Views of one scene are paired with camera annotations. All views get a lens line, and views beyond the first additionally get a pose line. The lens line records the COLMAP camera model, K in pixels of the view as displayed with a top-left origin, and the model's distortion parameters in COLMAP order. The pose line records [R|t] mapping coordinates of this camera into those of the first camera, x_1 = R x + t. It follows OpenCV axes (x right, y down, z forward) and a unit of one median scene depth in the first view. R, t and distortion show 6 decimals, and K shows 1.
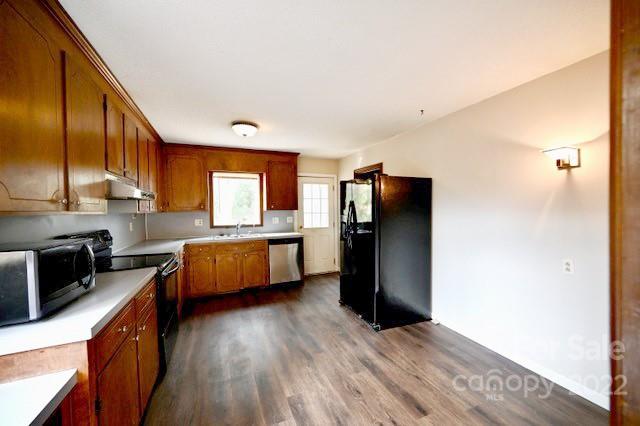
lens RADIAL K [[253.1, 0, 320.0], [0, 253.1, 213.0], [0, 0, 1]] dist [0.000175, -0.000058]
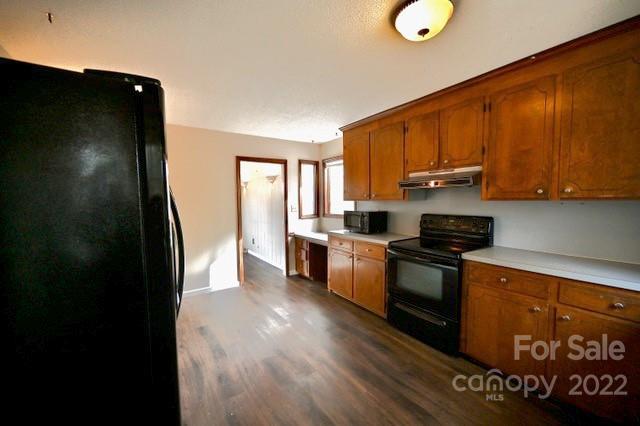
lens RADIAL K [[262.0, 0, 320.0], [0, 262.0, 213.0], [0, 0, 1]] dist [-0.000783, -0.000106]
pose [[-0.981675, 0.034601, -0.187396, -0.027358], [0.020368, 0.996796, 0.077354, -0.037342], [0.189472, 0.072120, -0.979234, 1.686126]]
